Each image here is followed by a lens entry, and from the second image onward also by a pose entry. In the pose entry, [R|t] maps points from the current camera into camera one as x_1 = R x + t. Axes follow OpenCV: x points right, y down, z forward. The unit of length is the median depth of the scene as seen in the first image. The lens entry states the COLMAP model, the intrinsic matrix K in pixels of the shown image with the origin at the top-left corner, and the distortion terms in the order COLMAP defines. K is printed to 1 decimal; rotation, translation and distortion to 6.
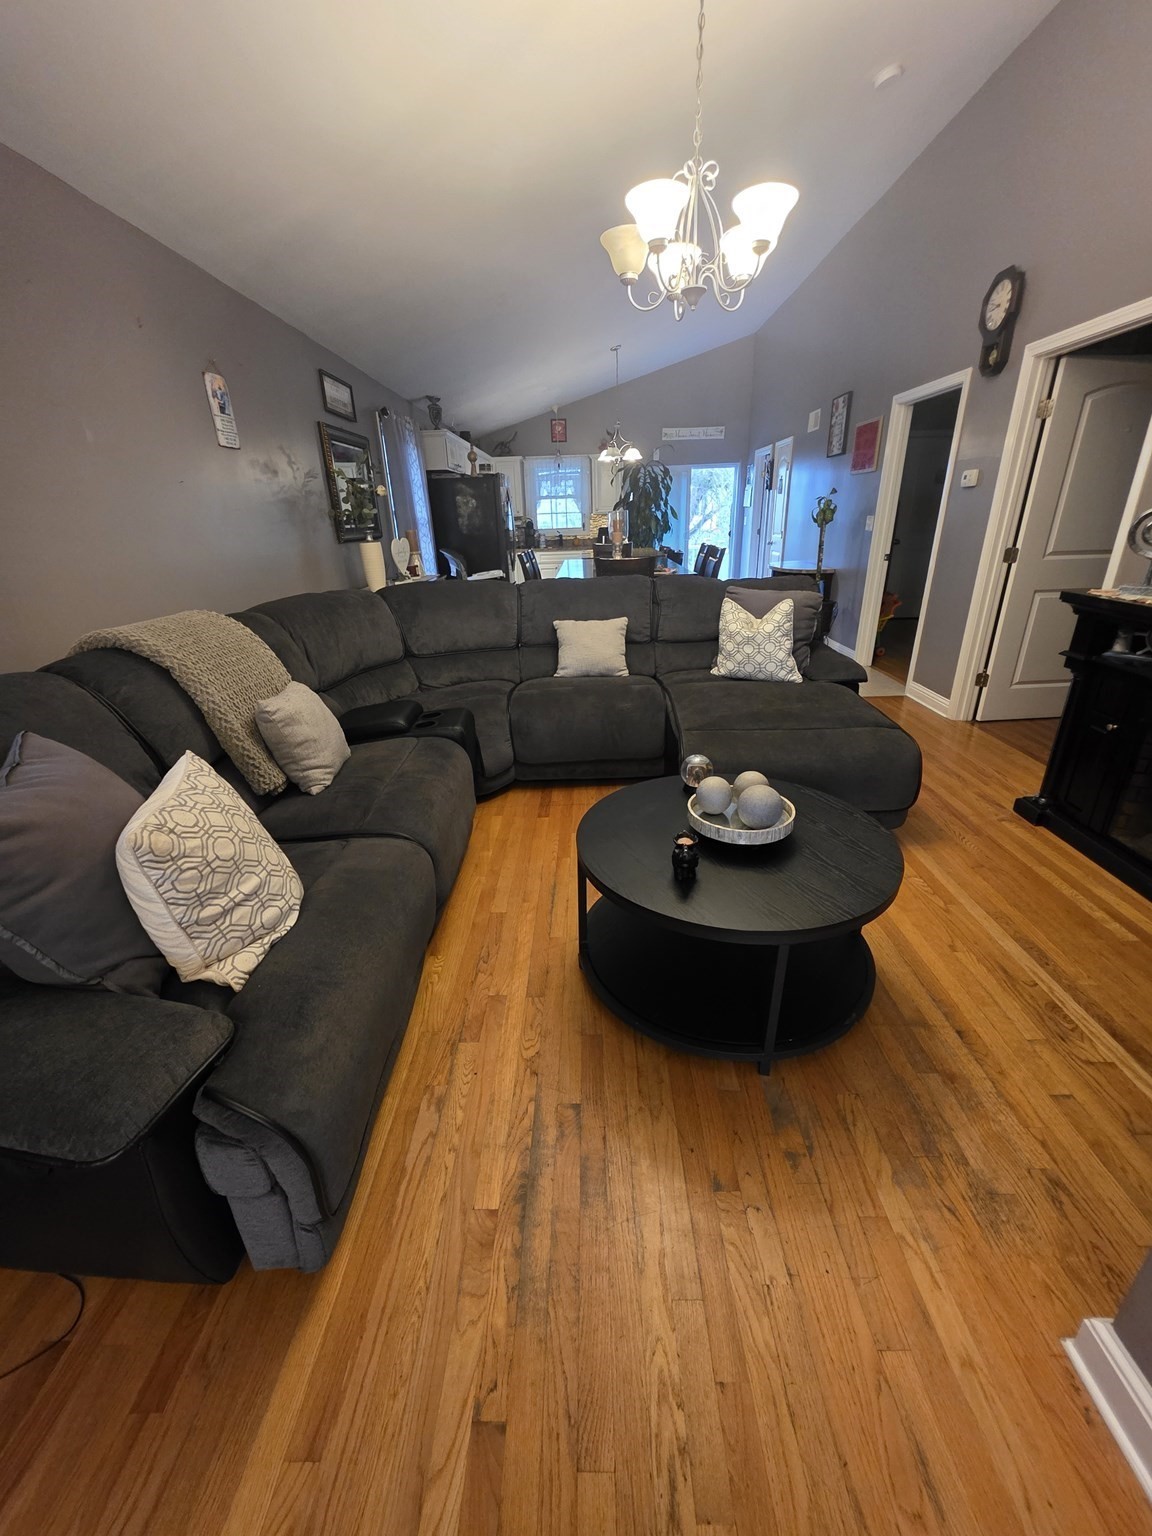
lens RADIAL K [[611.4, 0, 577.2], [0, 611.4, 775.3], [0, 0, 1]] dist [0.000728, 0.000620]
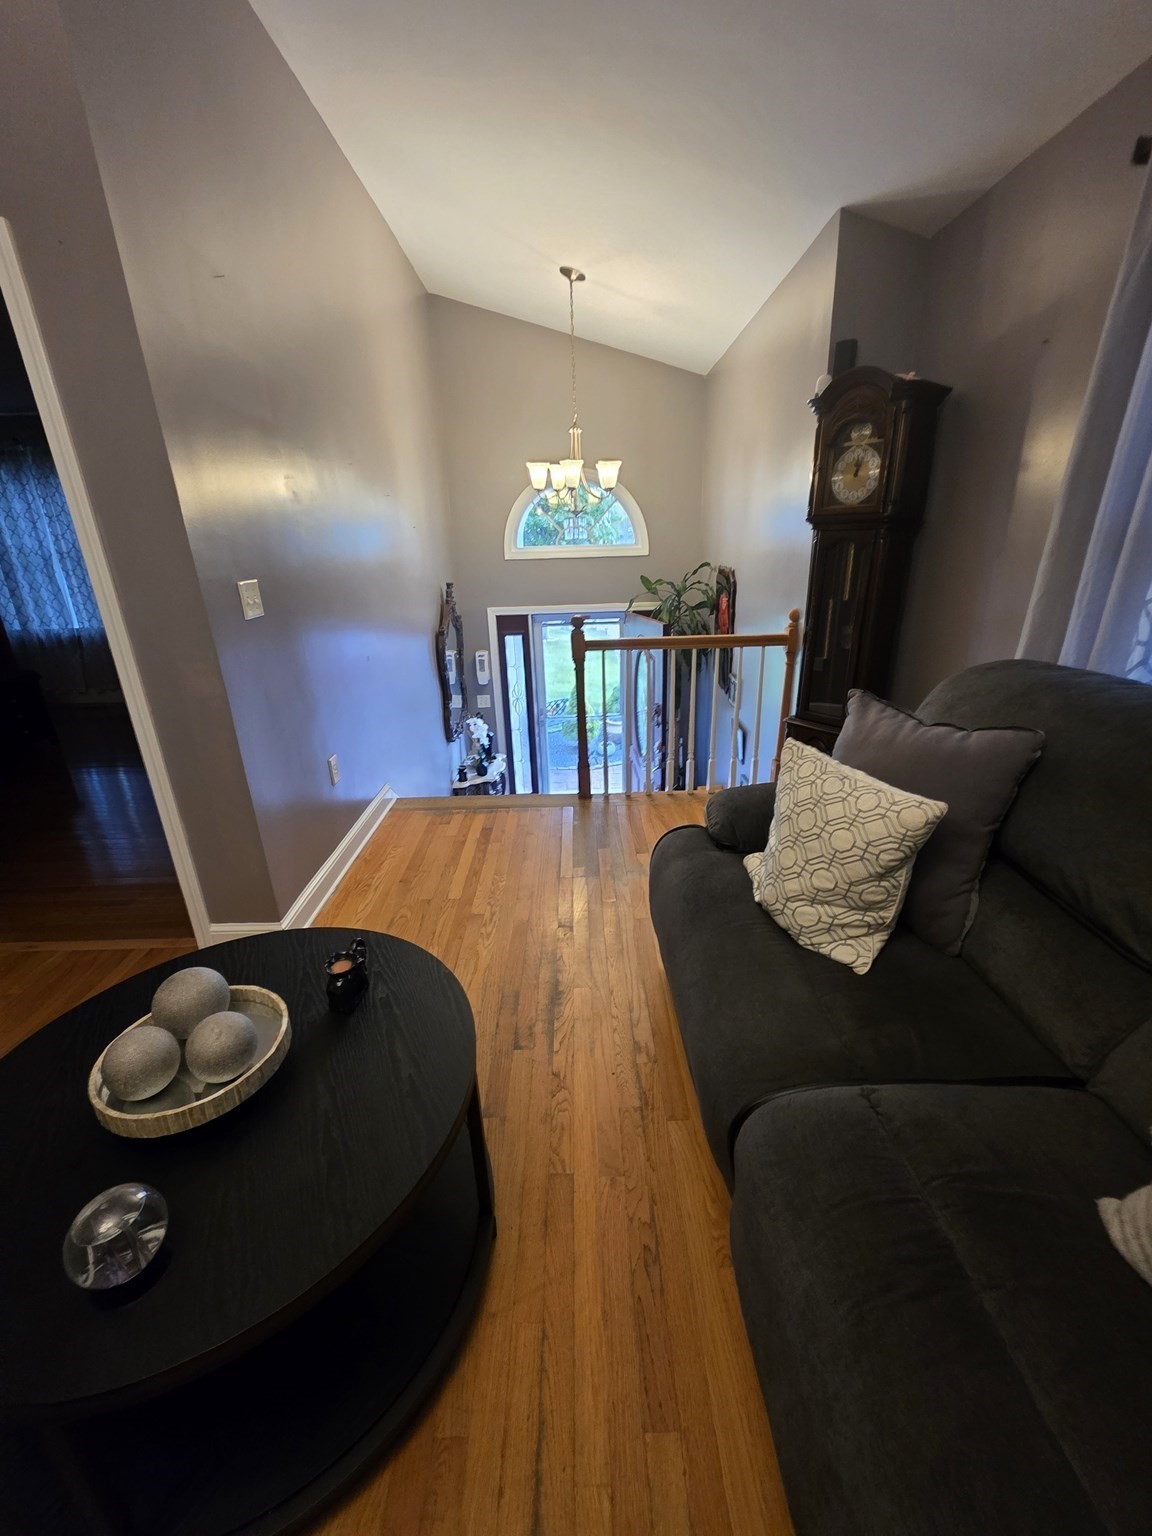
lens RADIAL K [[621.0, 0, 576.0], [0, 621.0, 768.0], [0, 0, 1]] dist [0.001382, 0.000208]
pose [[-0.997772, 0.066588, 0.004130, -0.168405], [0.051000, 0.721360, 0.690680, -0.712474], [0.043012, 0.689351, -0.723149, 1.651736]]
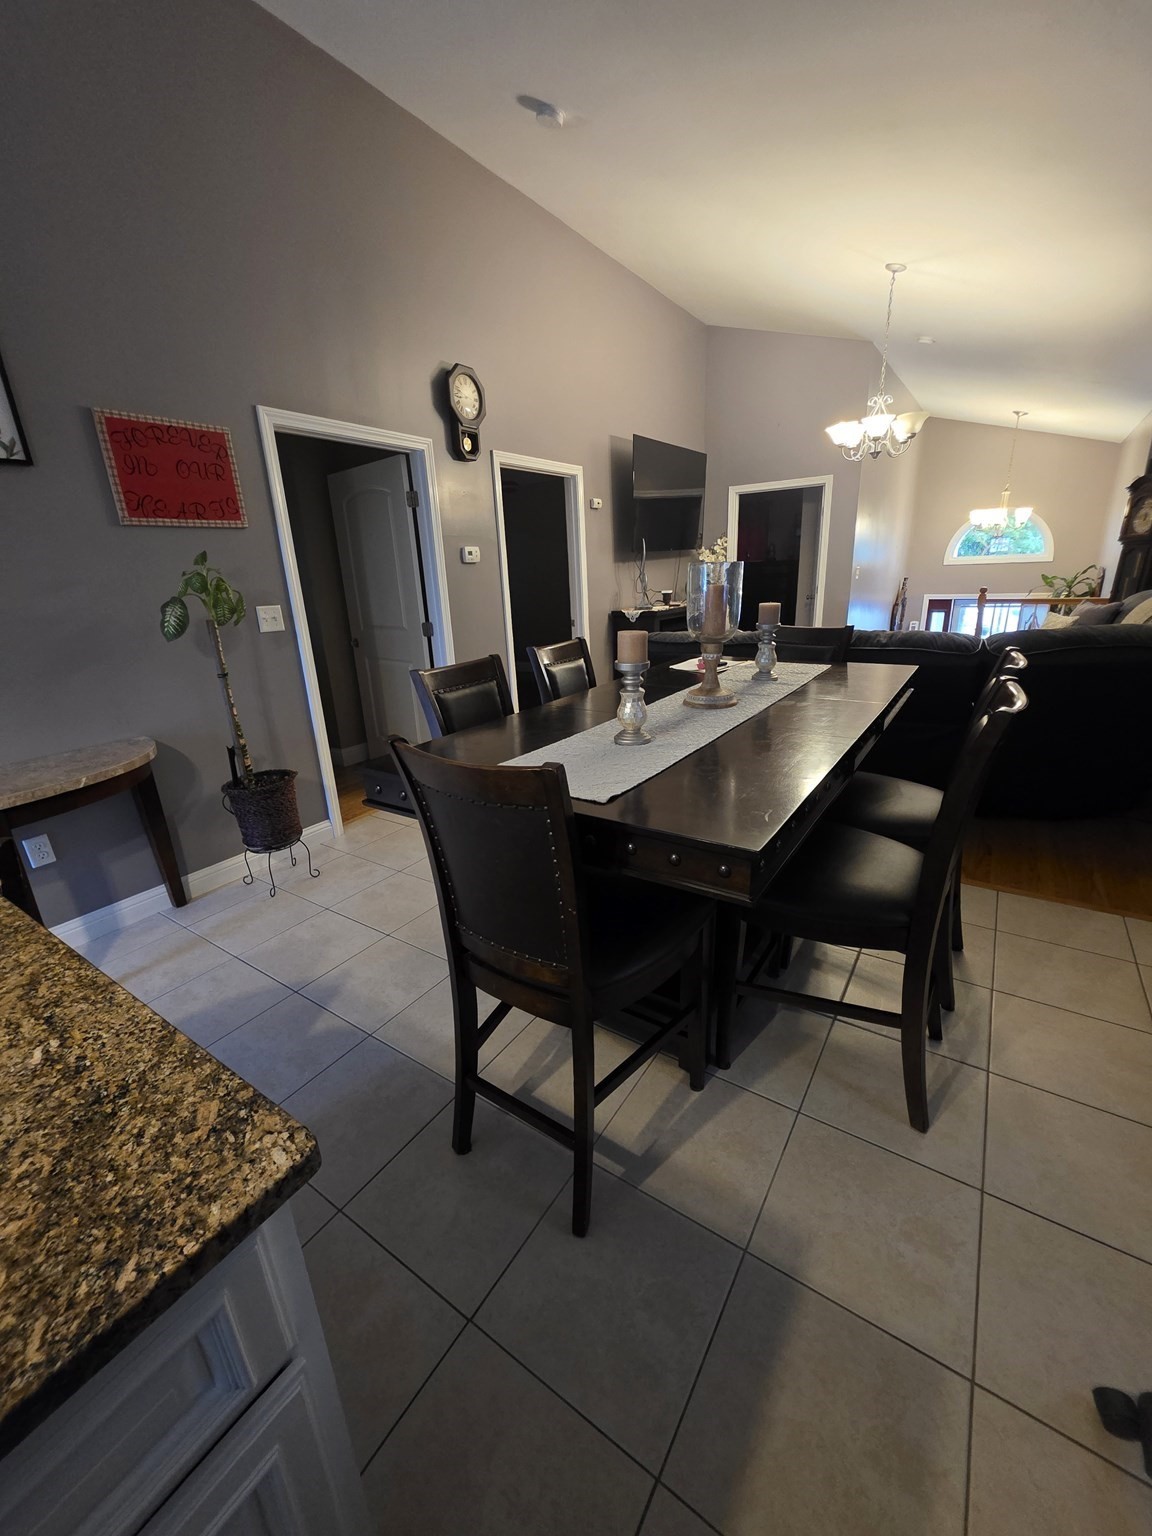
lens RADIAL K [[612.4, 0, 576.4], [0, 612.4, 773.7], [0, 0, 1]] dist [-0.000114, 0.000566]
pose [[-0.833975, -0.110766, 0.540571, -0.295945], [0.278492, 0.761237, 0.585629, -2.136442], [-0.476370, 0.638944, -0.604005, 4.995069]]
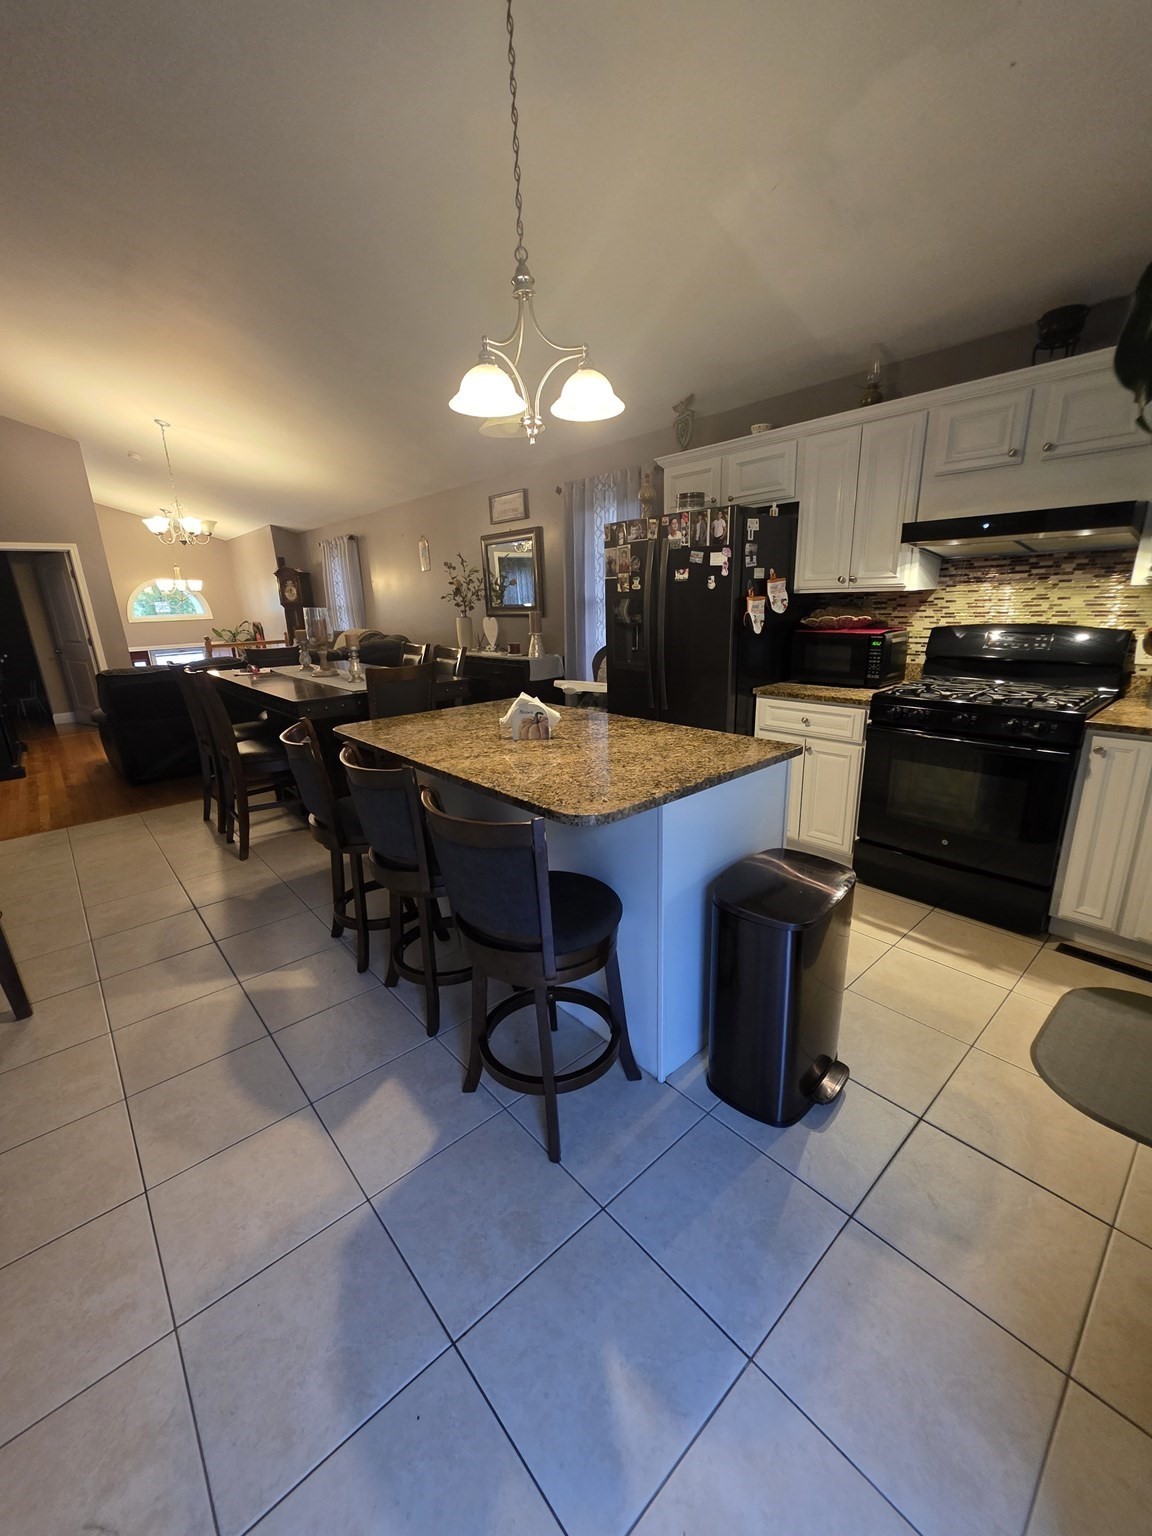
lens RADIAL K [[612.4, 0, 576.4], [0, 612.4, 773.7], [0, 0, 1]] dist [-0.000114, 0.000566]
pose [[-0.738898, 0.241800, -0.628938, 1.362207], [-0.212007, 0.802563, 0.557625, -2.858790], [0.639596, 0.545367, -0.541749, 6.520285]]
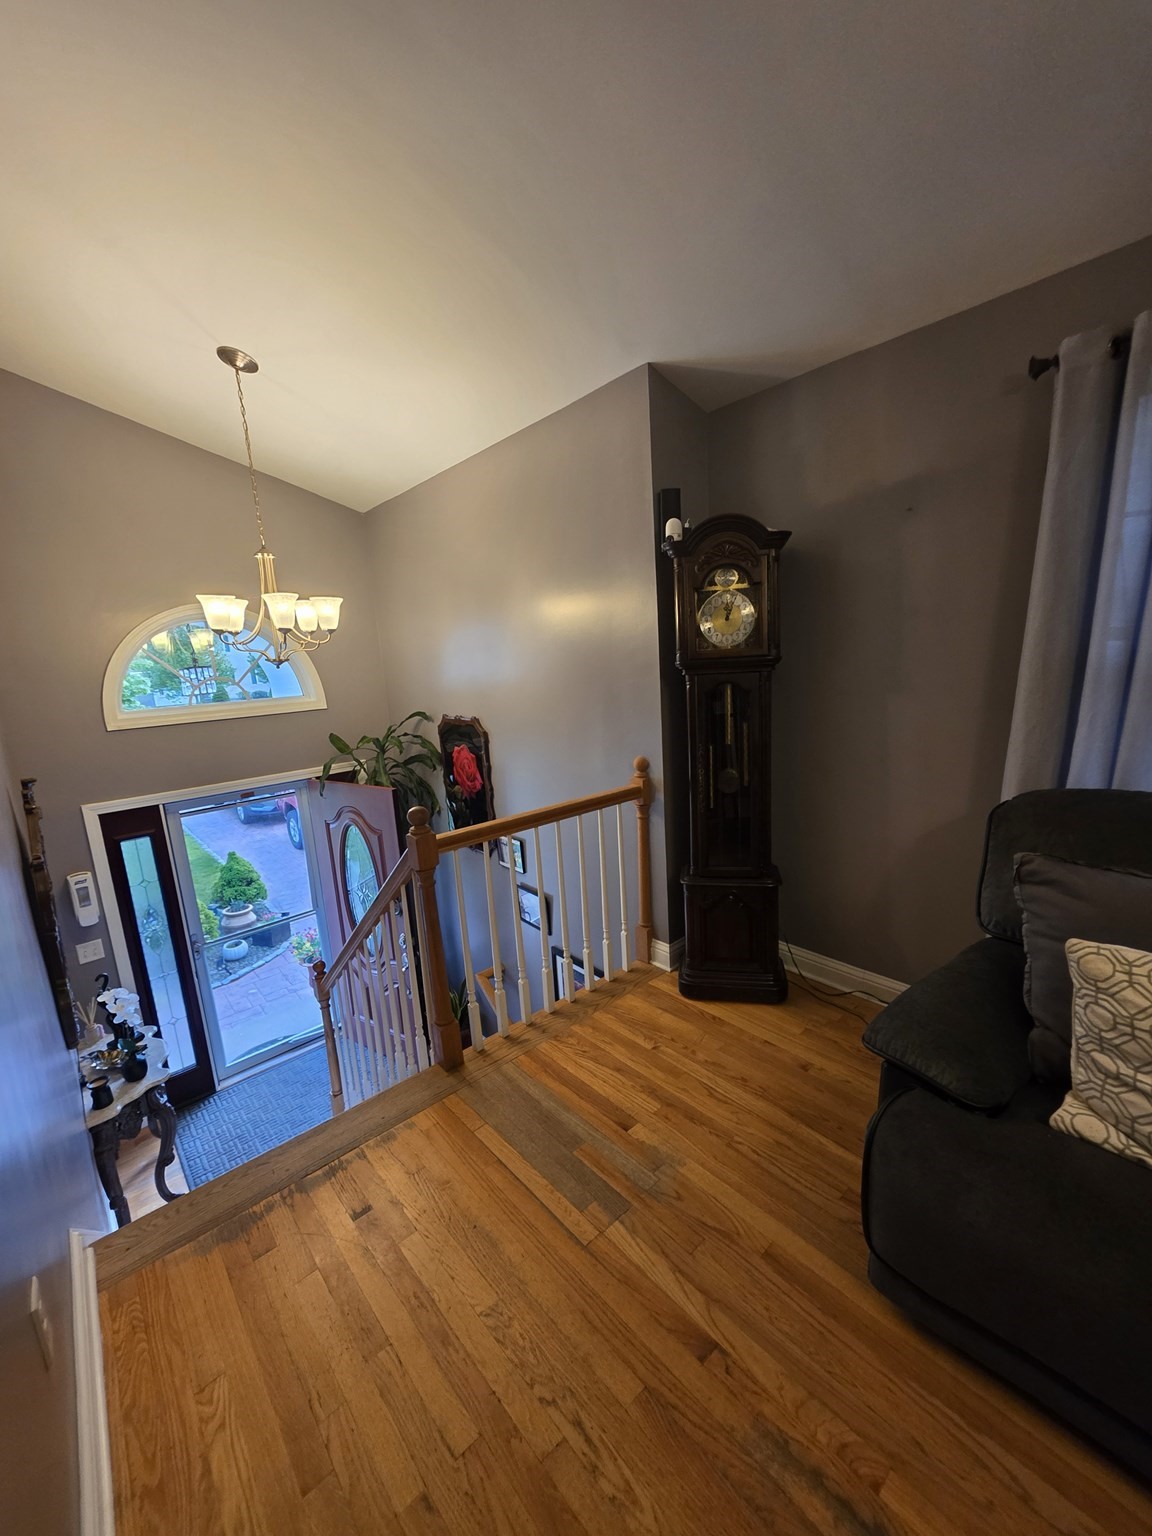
lens RADIAL K [[620.2, 0, 573.4], [0, 620.2, 774.3], [0, 0, 1]] dist [-0.000488, 0.000108]
pose [[-0.740132, 0.207707, -0.639580, 0.479389], [-0.182843, 0.853111, 0.488641, -0.426586], [0.647127, 0.478602, -0.593437, 0.727484]]
